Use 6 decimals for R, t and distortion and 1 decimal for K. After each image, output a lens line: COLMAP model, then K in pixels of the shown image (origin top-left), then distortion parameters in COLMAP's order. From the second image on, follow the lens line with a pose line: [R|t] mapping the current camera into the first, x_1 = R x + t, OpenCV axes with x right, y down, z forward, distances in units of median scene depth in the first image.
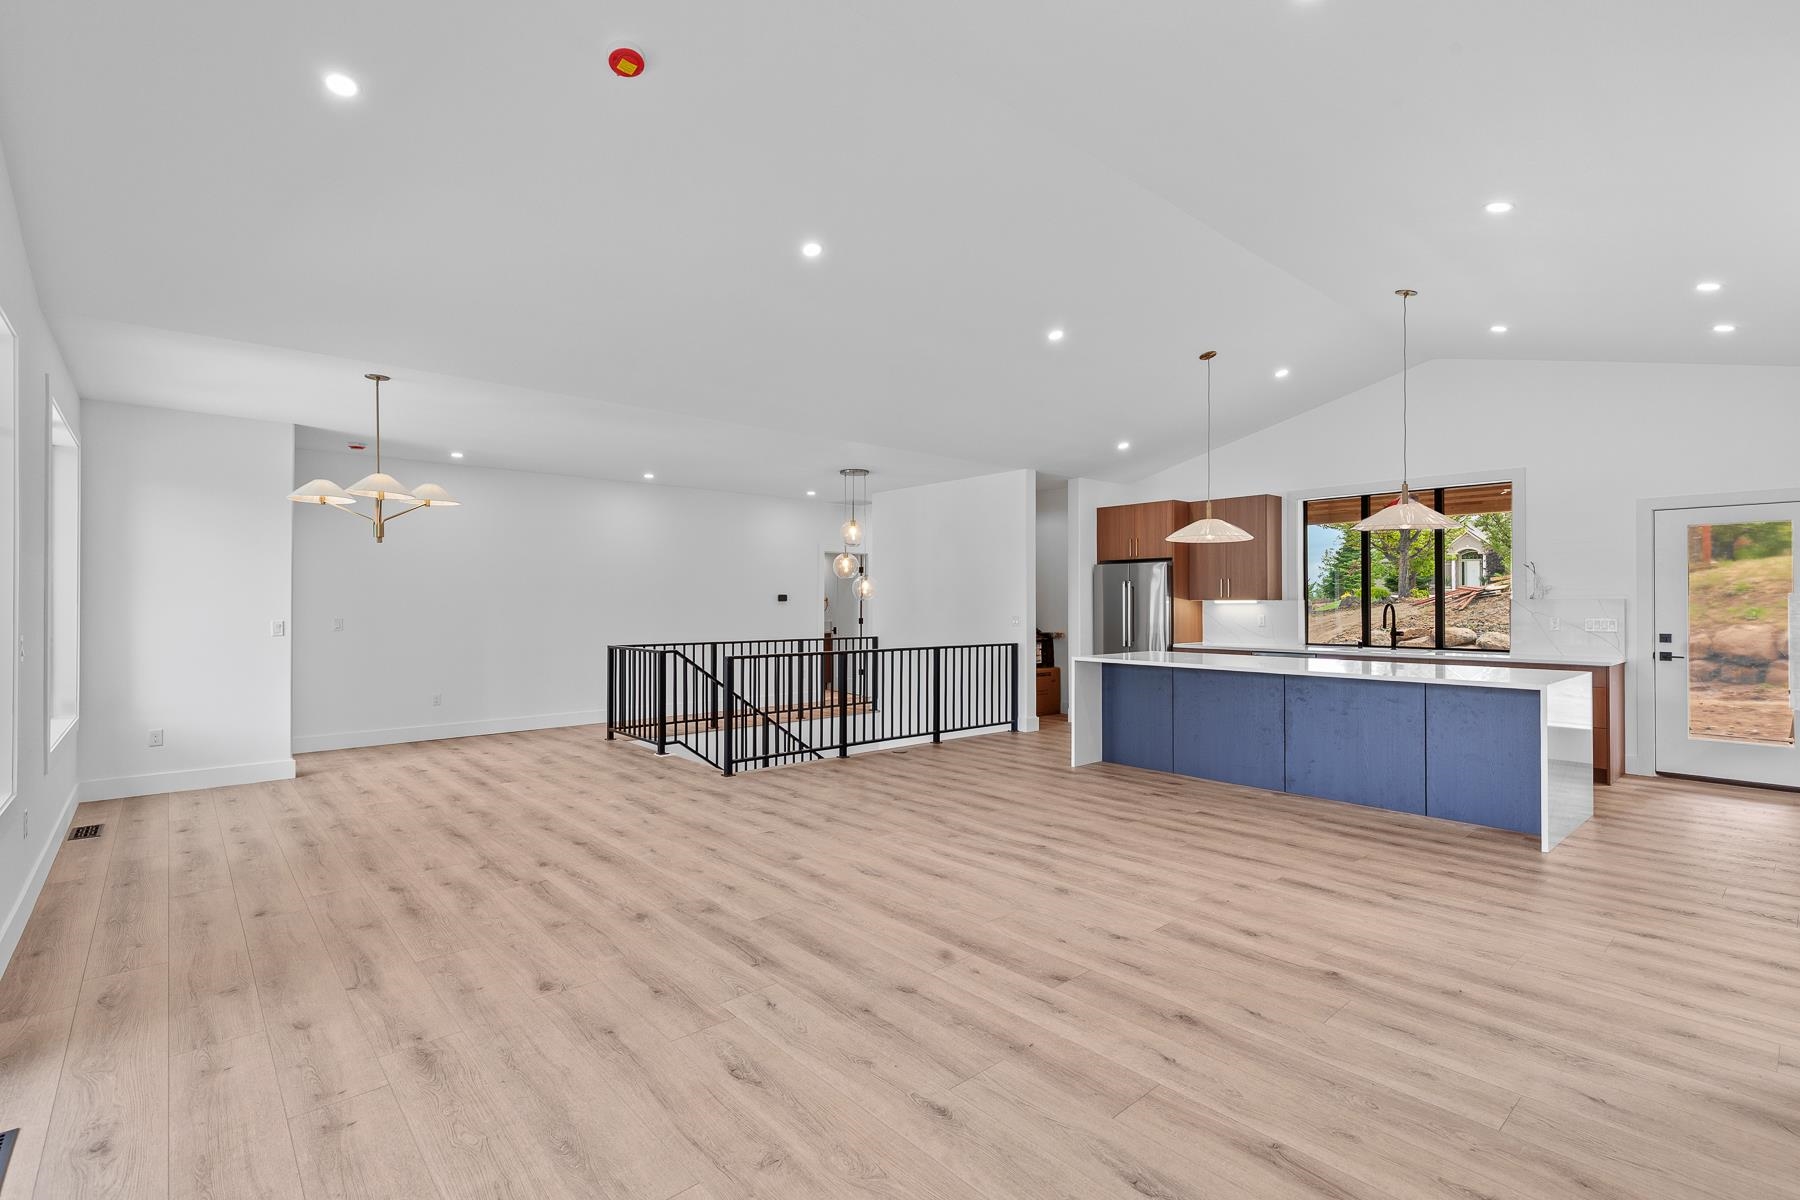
lens RADIAL K [[813.3, 0, 902.4], [0, 813.3, 602.0], [0, 0, 1]] dist [0.006178, 0.000328]
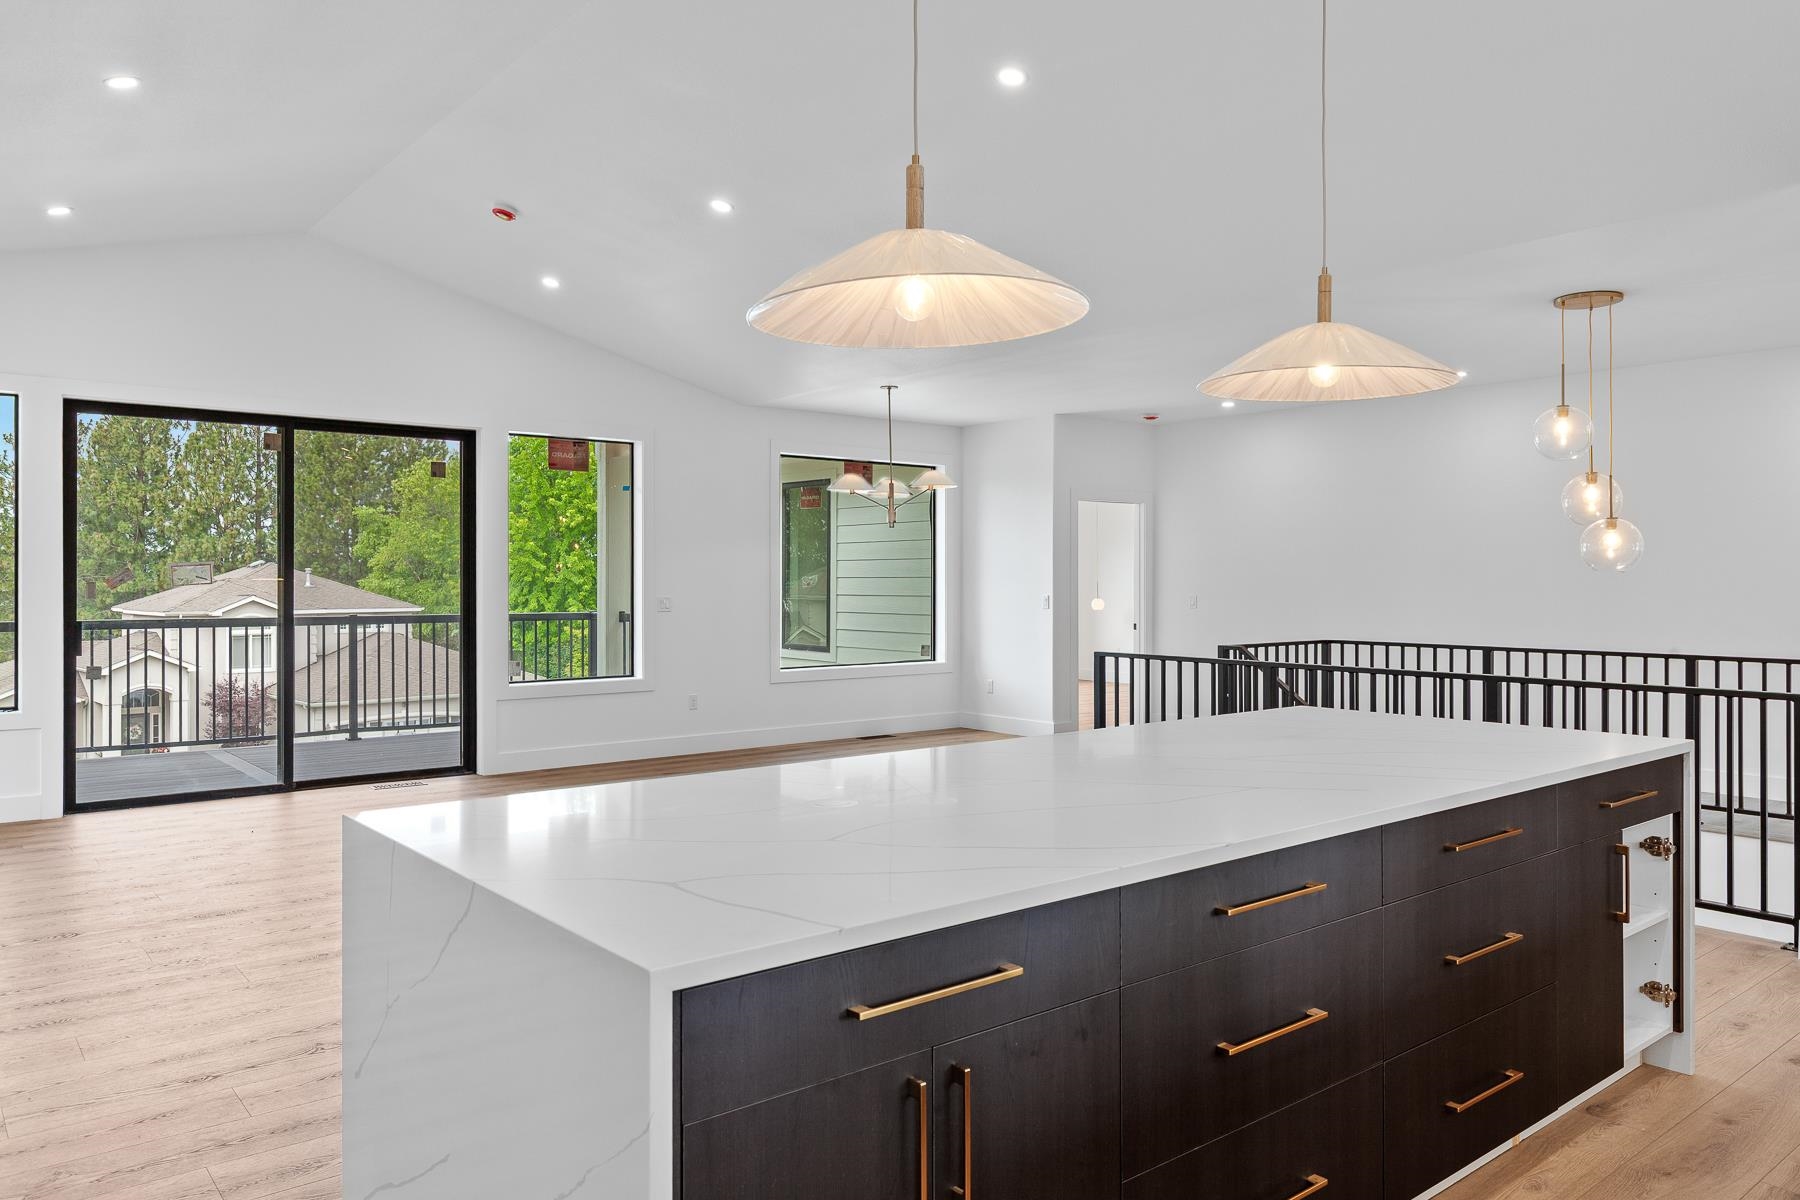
lens RADIAL K [[1259.3, 0, 903.5], [0, 1259.3, 584.0], [0, 0, 1]] dist [-0.009409, -0.001130]
pose [[-0.041254, 0.004423, -0.999139, 0.751469], [0.001443, 0.999989, 0.004367, 0.000150], [0.999148, -0.001261, -0.041260, 0.706062]]
